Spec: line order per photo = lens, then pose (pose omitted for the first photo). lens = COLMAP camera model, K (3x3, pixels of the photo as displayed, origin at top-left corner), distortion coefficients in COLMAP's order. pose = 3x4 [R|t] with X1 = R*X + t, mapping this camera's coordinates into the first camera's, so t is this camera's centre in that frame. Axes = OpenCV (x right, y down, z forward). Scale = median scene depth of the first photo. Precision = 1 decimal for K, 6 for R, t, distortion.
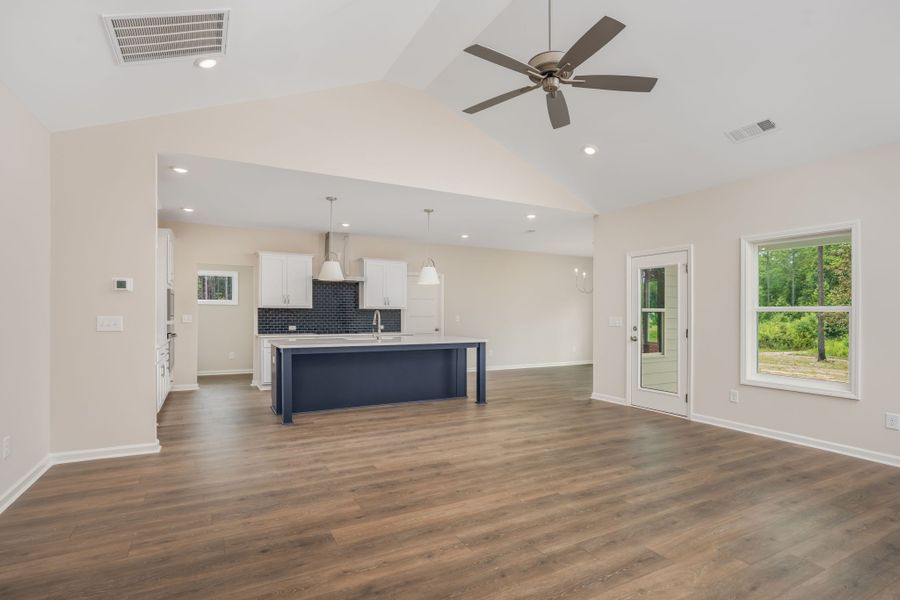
lens RADIAL K [[445.0, 0, 499.4], [0, 445.0, 313.1], [0, 0, 1]] dist [0.001088, 0.000360]
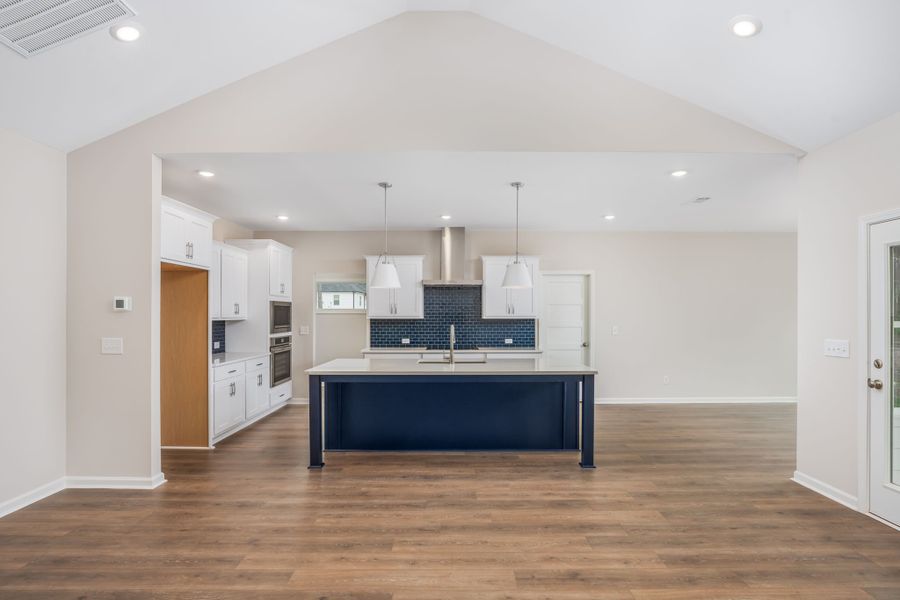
lens RADIAL K [[493.1, 0, 488.3], [0, 493.1, 315.8], [0, 0, 1]] dist [-0.015793, 0.000250]
pose [[0.869197, -0.001127, -0.494465, 0.318726], [0.003454, 0.999987, 0.003793, -0.040041], [0.494454, -0.005004, 0.869189, 0.490583]]
